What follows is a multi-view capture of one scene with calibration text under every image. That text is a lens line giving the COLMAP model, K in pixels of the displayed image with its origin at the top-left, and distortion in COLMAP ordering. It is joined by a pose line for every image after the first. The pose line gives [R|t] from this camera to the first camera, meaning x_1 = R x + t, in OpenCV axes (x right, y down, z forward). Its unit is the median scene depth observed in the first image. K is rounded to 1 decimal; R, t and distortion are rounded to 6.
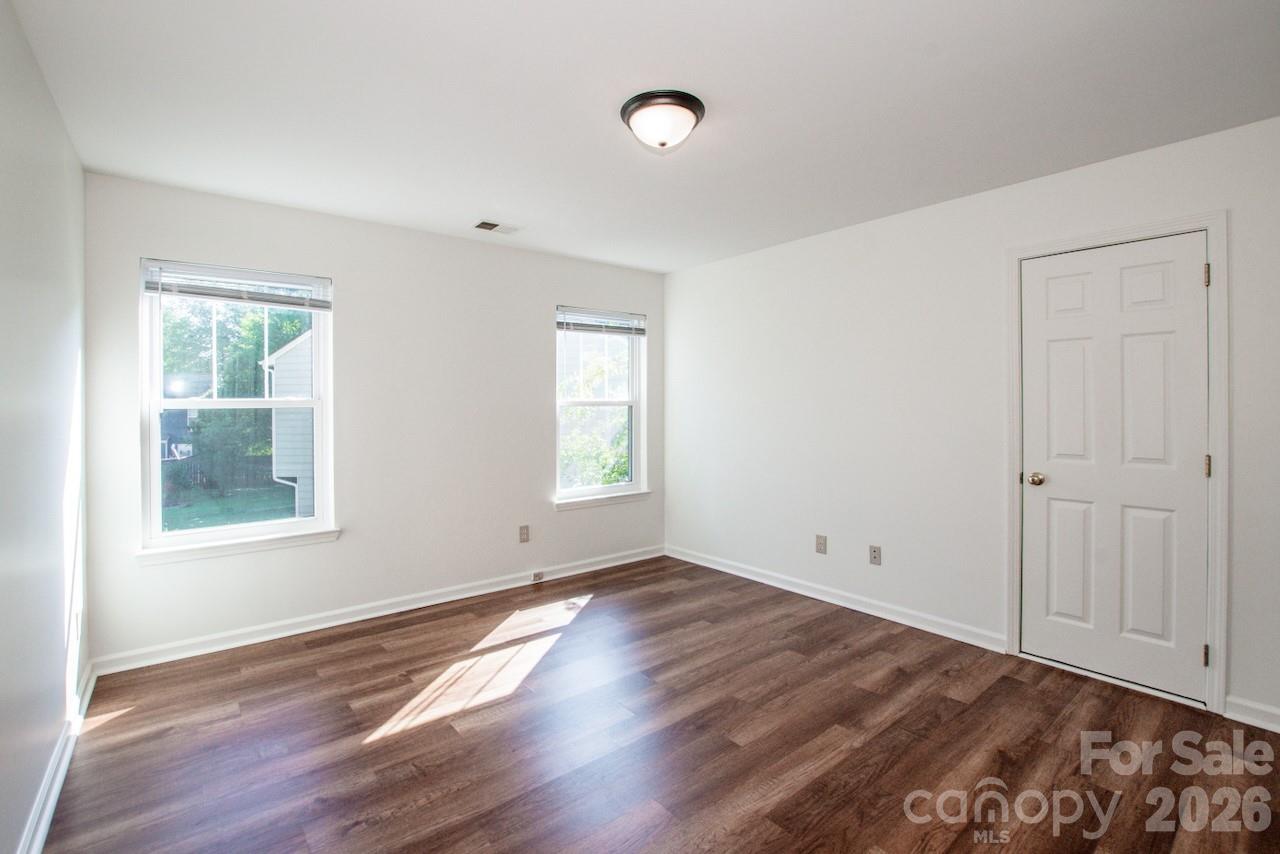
lens RADIAL K [[569.5, 0, 623.7], [0, 569.5, 404.0], [0, 0, 1]] dist [-0.031794, 0.003227]
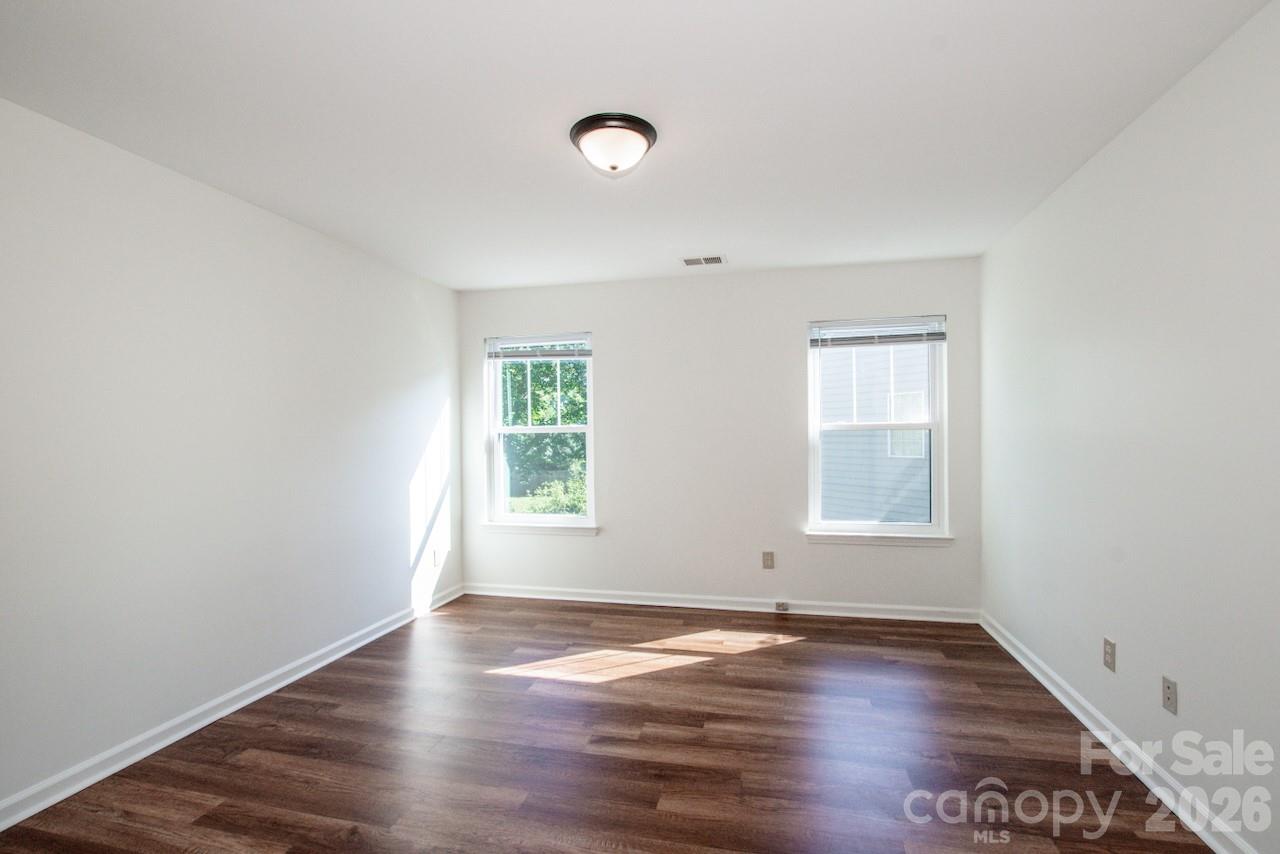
lens RADIAL K [[569.5, 0, 640.5], [0, 569.5, 428.9], [0, 0, 1]] dist [-0.031794, 0.003227]
pose [[0.636346, -0.003222, -0.771397, 0.499102], [0.007306, 0.999972, 0.001851, -0.002421], [0.771369, -0.006814, 0.636351, 0.229600]]
